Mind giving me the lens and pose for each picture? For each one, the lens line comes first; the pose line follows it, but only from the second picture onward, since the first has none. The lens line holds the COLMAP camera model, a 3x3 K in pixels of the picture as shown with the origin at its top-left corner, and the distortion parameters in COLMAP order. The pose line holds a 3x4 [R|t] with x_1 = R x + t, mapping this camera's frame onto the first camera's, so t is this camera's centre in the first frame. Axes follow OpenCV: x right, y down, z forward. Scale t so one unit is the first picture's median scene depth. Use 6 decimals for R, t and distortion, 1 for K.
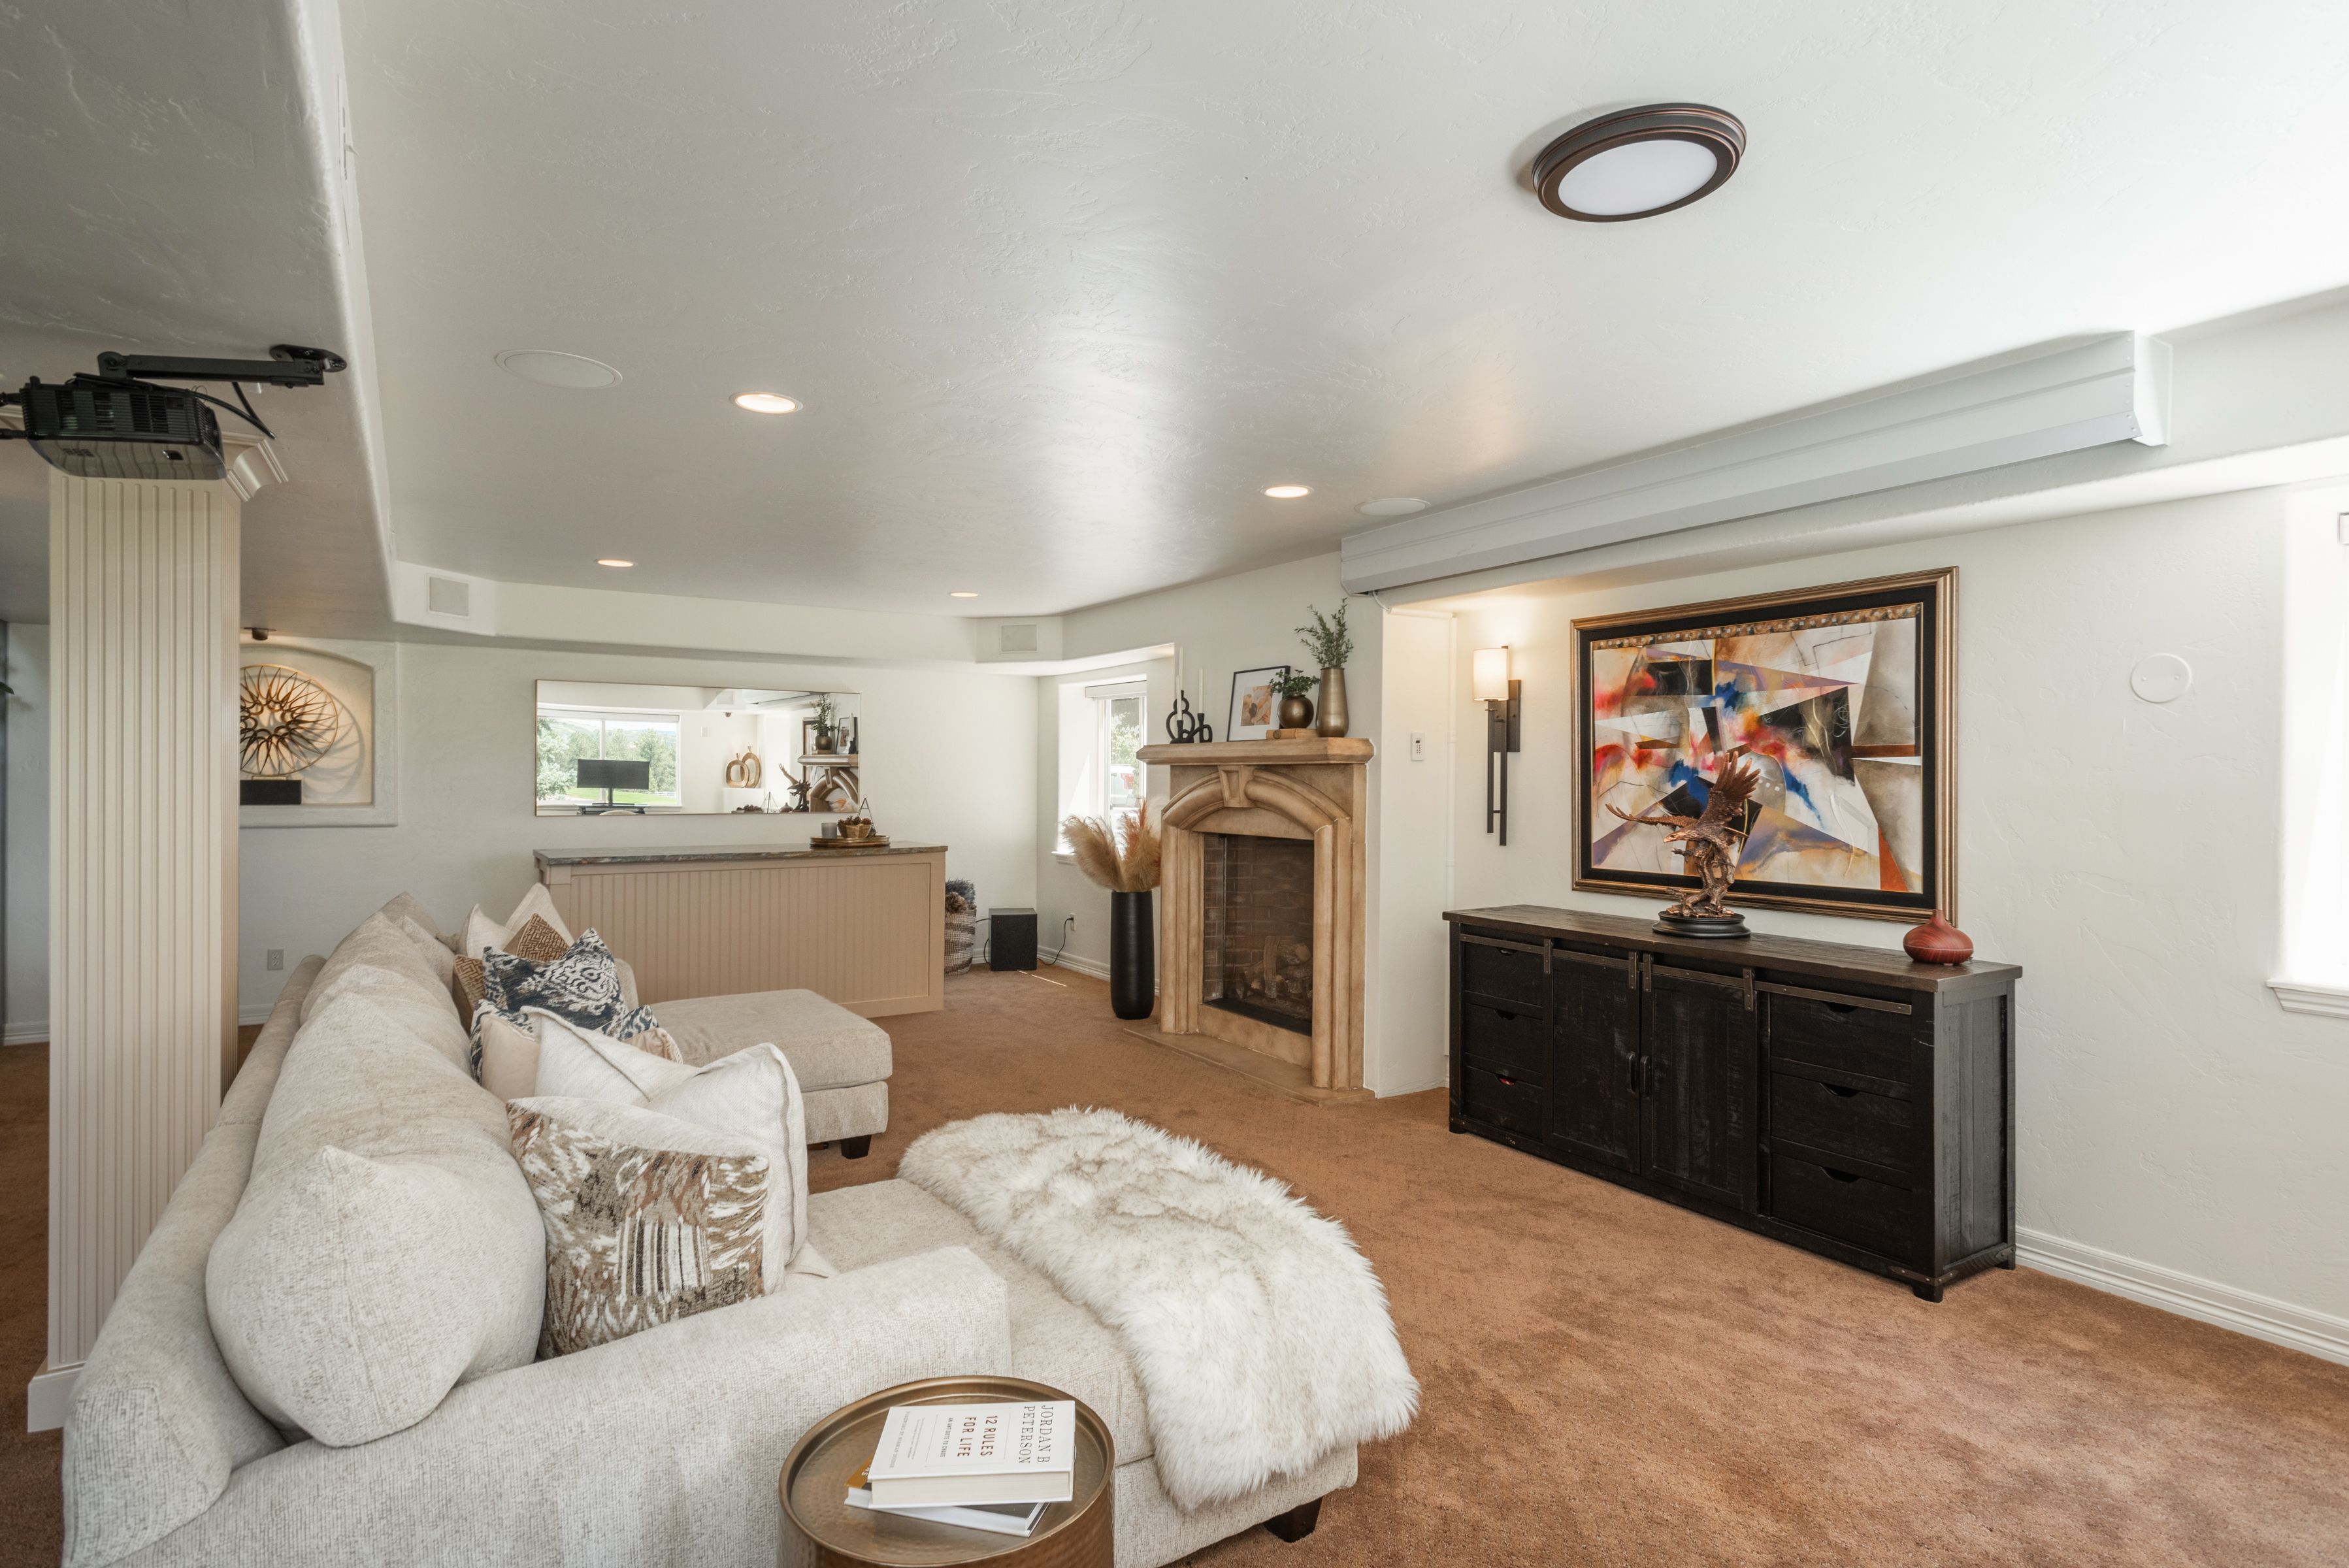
lens RADIAL K [[1212.9, 0, 1165.0], [0, 1212.9, 791.4], [0, 0, 1]] dist [0.027589, -0.005455]
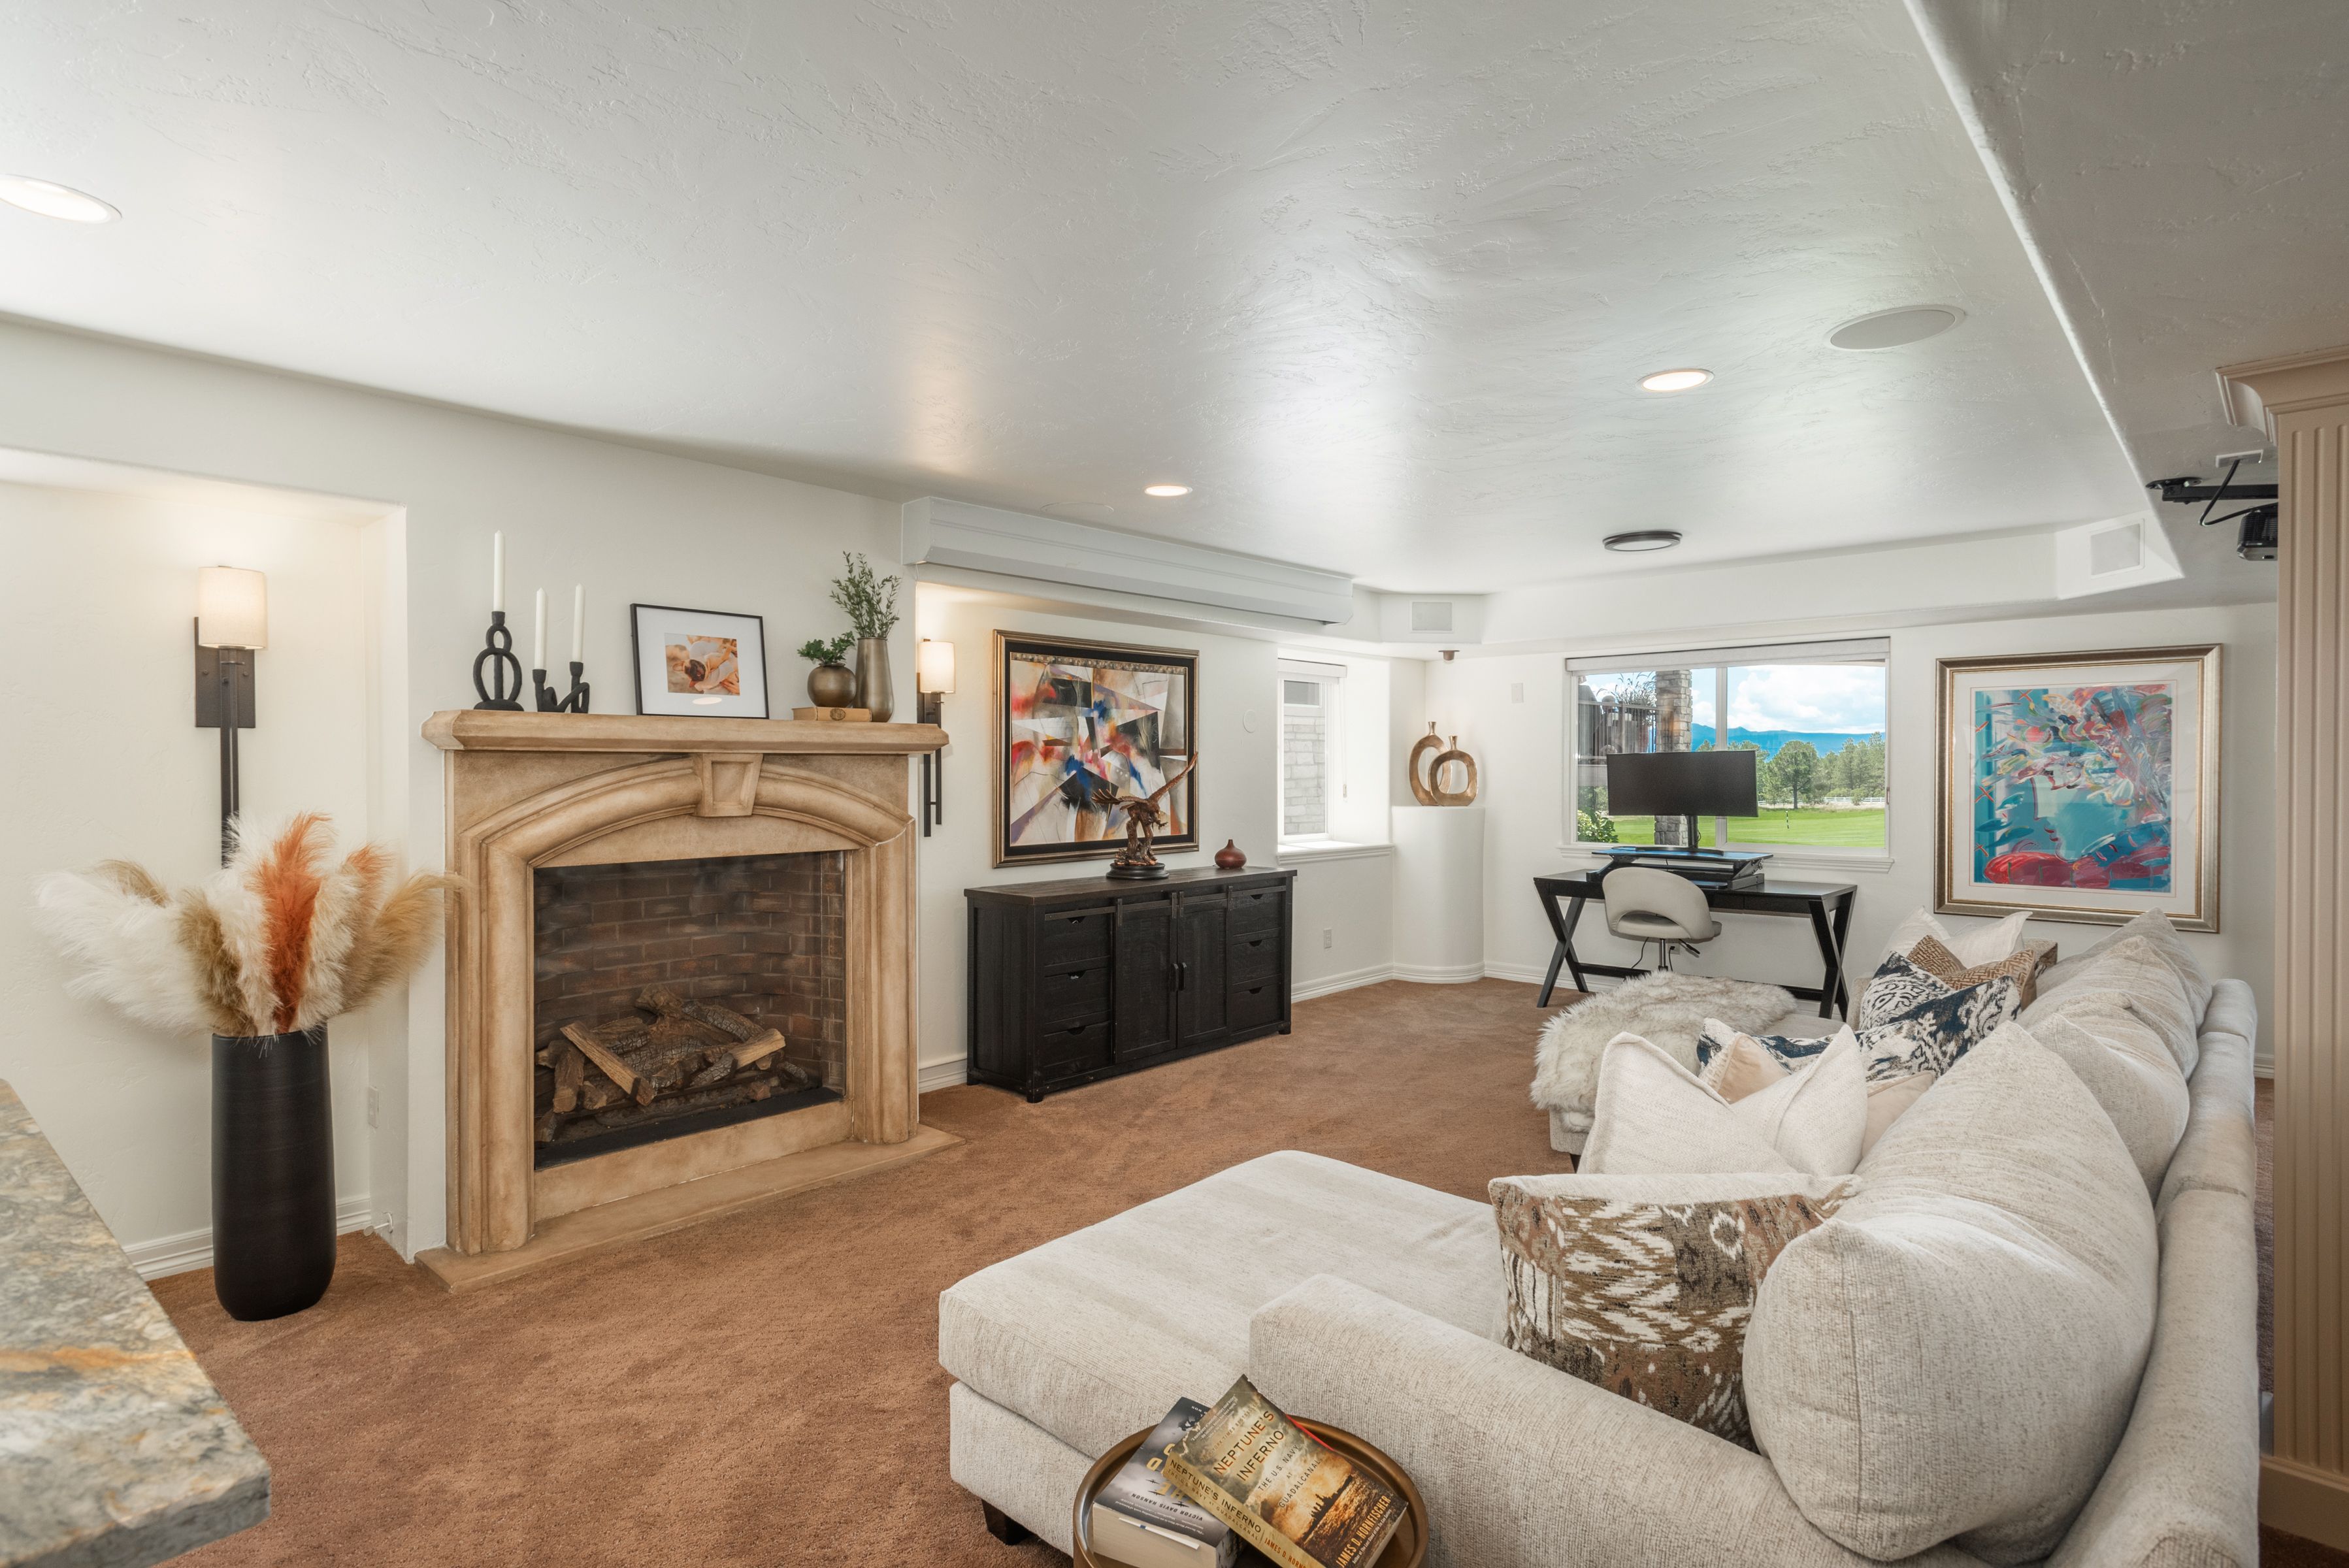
lens RADIAL K [[1212.9, 0, 1215.9], [0, 1212.9, 799.9], [0, 0, 1]] dist [0.027589, -0.005455]
pose [[-0.294833, -0.032299, 0.955003, -0.876840], [0.008155, 0.999307, 0.036315, -0.023669], [-0.955514, 0.018495, -0.294365, 1.233442]]
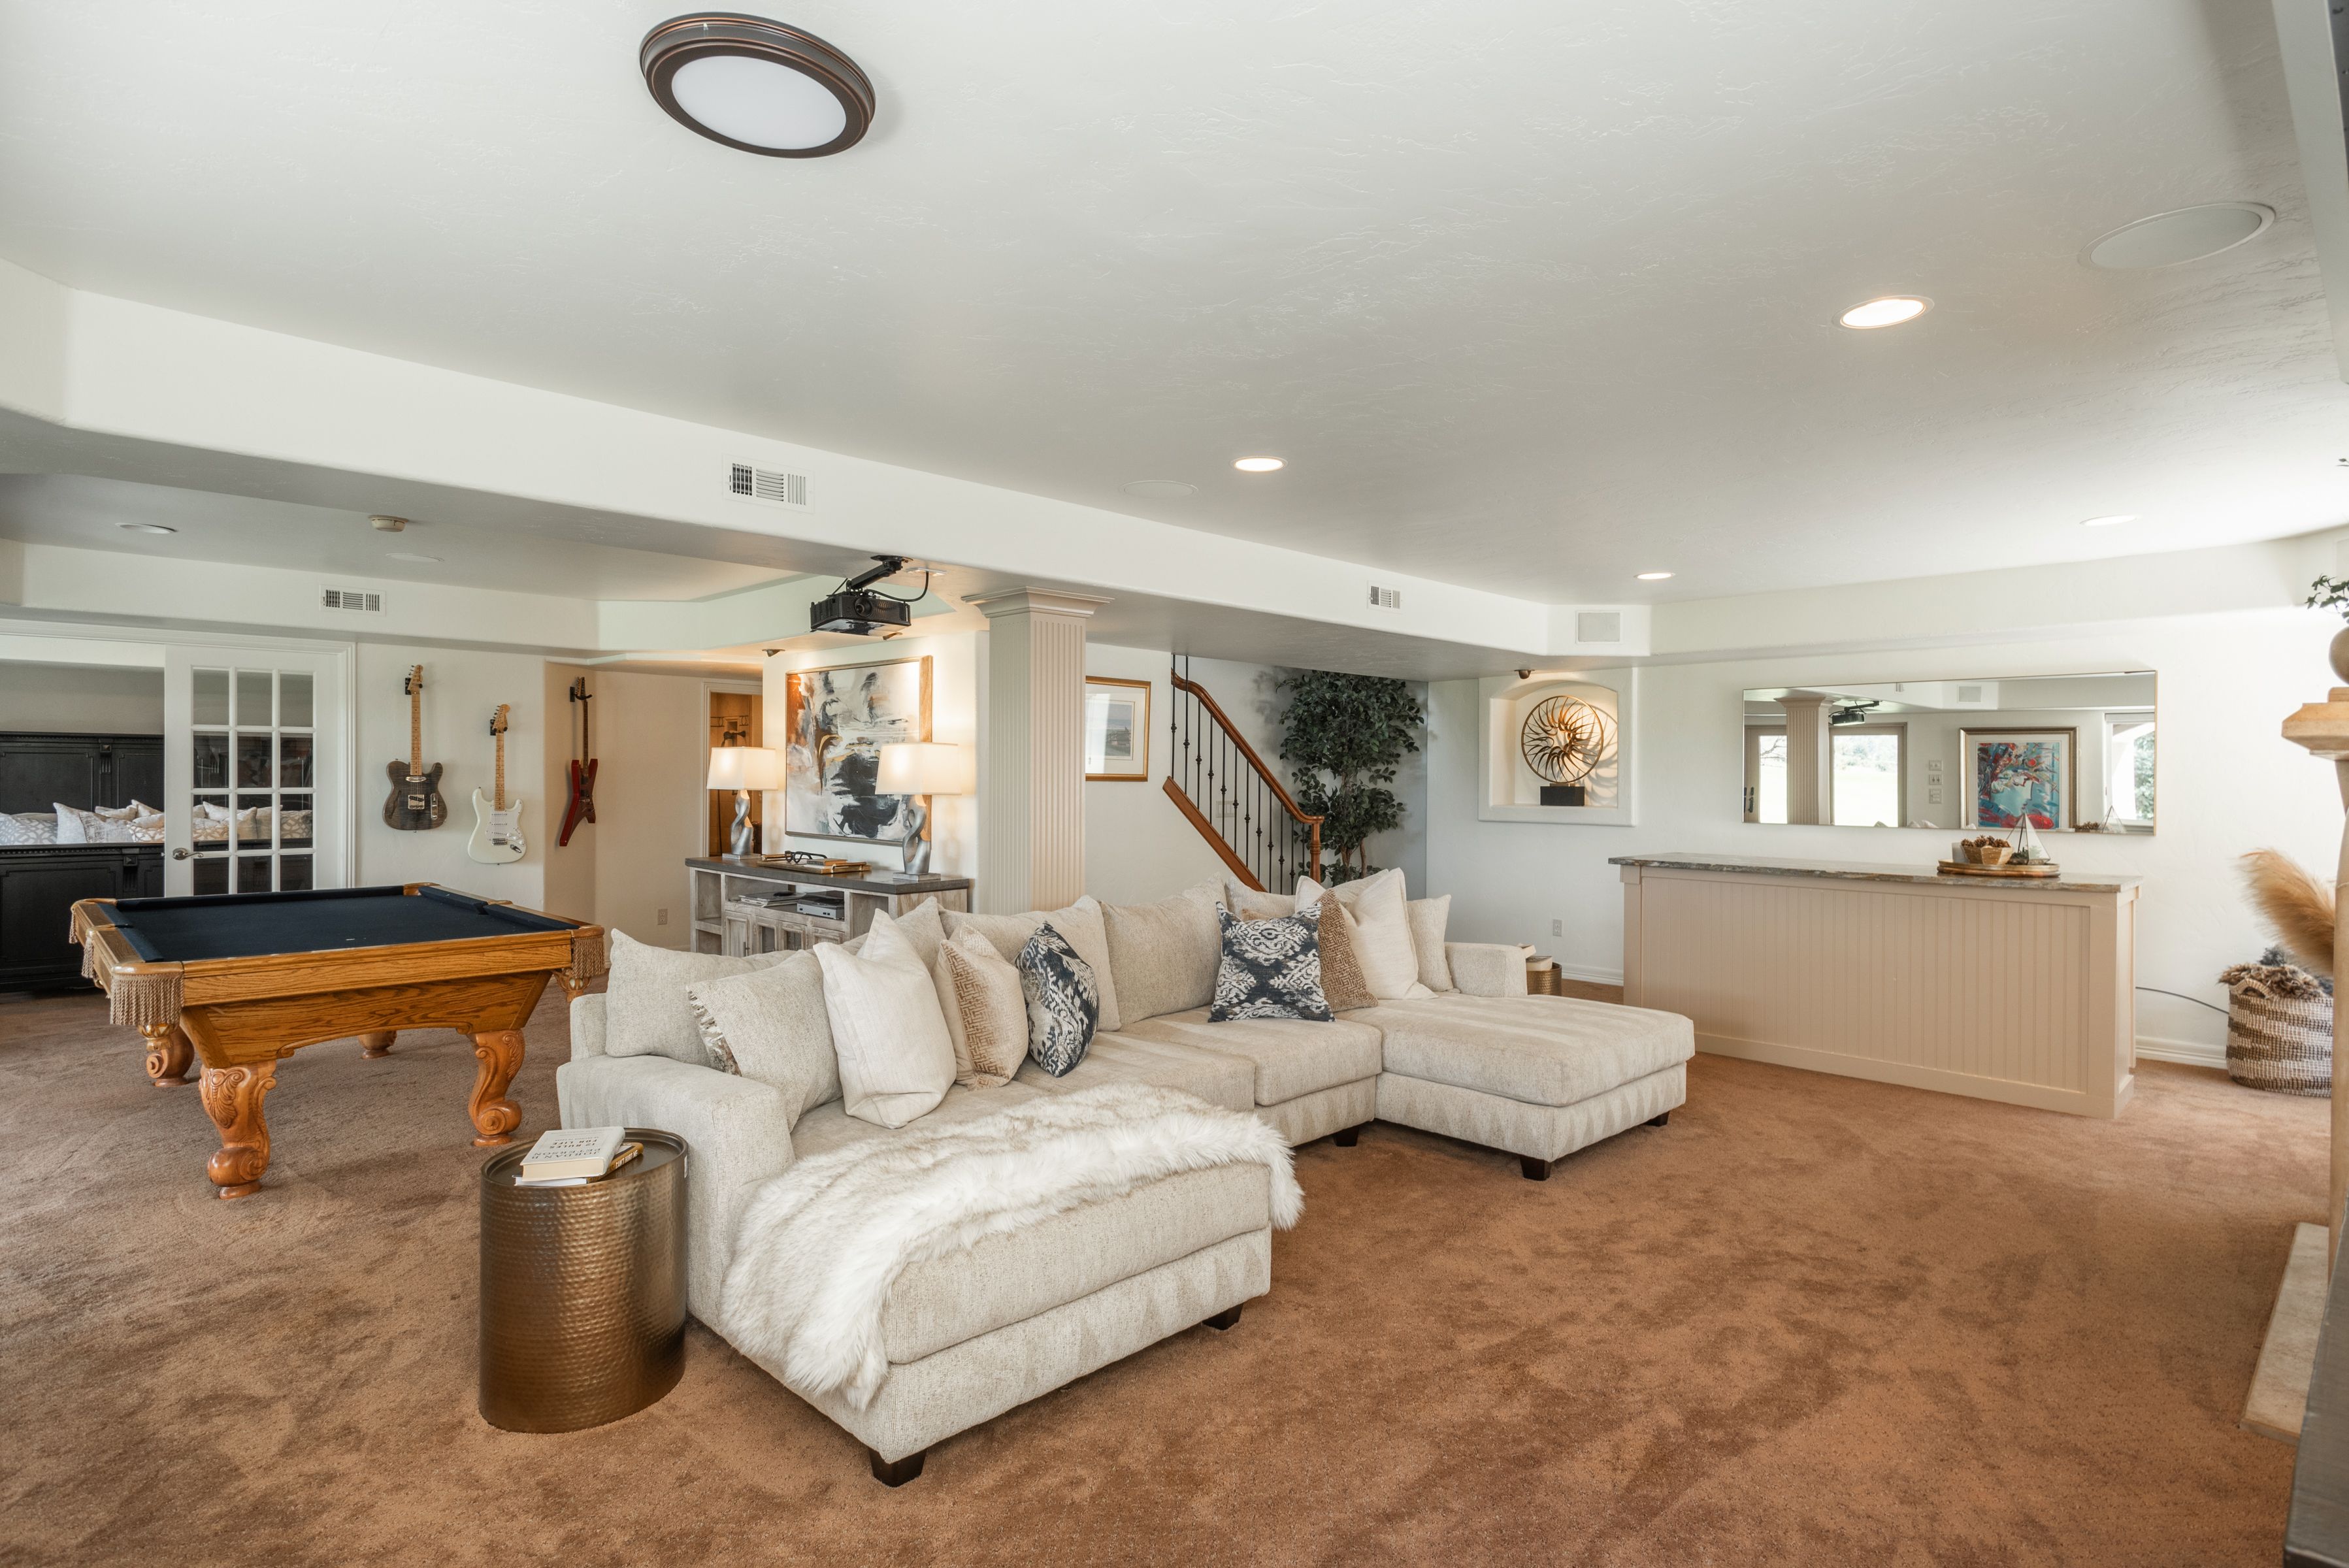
lens RADIAL K [[1212.9, 0, 1166.5], [0, 1212.9, 777.9], [0, 0, 1]] dist [0.027589, -0.005455]
pose [[0.223242, -0.003949, -0.974755, 0.624528], [-0.013946, 0.999877, -0.007245, -0.005602], [0.974663, 0.015211, 0.223159, 0.506286]]
